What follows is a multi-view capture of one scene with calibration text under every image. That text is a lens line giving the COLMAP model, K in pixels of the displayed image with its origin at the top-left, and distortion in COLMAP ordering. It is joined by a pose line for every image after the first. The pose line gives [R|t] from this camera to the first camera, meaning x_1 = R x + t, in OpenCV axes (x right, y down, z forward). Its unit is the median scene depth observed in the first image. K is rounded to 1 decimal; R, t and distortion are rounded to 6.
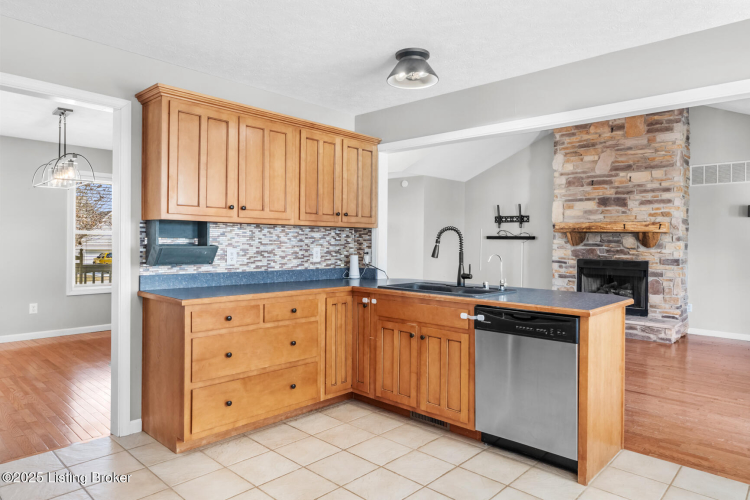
lens RADIAL K [[465.6, 0, 376.5], [0, 465.6, 242.5], [0, 0, 1]] dist [-0.001478, 0.003861]
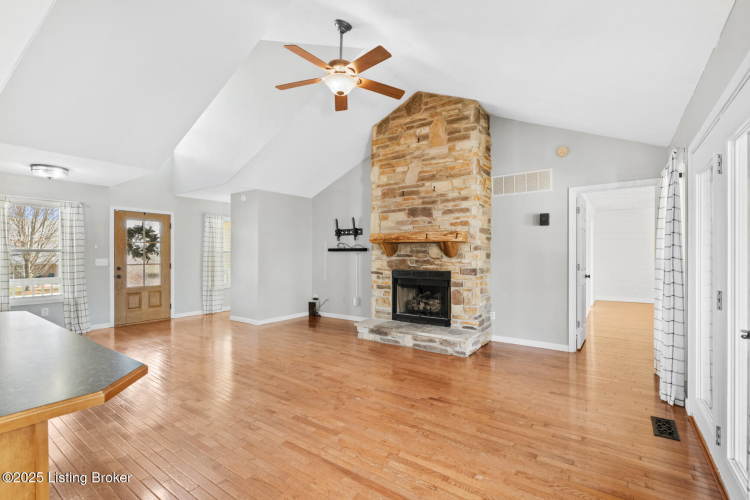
lens RADIAL K [[339.0, 0, 374.6], [0, 339.0, 255.6], [0, 0, 1]] dist [-0.001672, 0.000564]
pose [[0.991761, -0.014386, 0.127288, 0.311989], [0.014383, 0.999896, 0.000947, 0.003950], [-0.127289, 0.000892, 0.991865, 0.286458]]
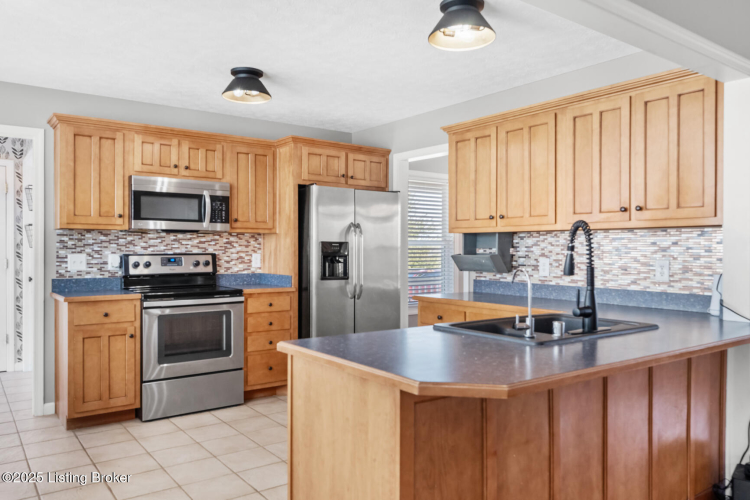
lens RADIAL K [[565.7, 0, 375.8], [0, 565.7, 248.4], [0, 0, 1]] dist [0.004333, 0.005520]
pose [[-0.185009, -0.013973, -0.982637, 0.978151], [-0.007059, 0.999892, -0.012889, 0.010542], [0.982711, 0.004552, -0.185088, 0.995097]]
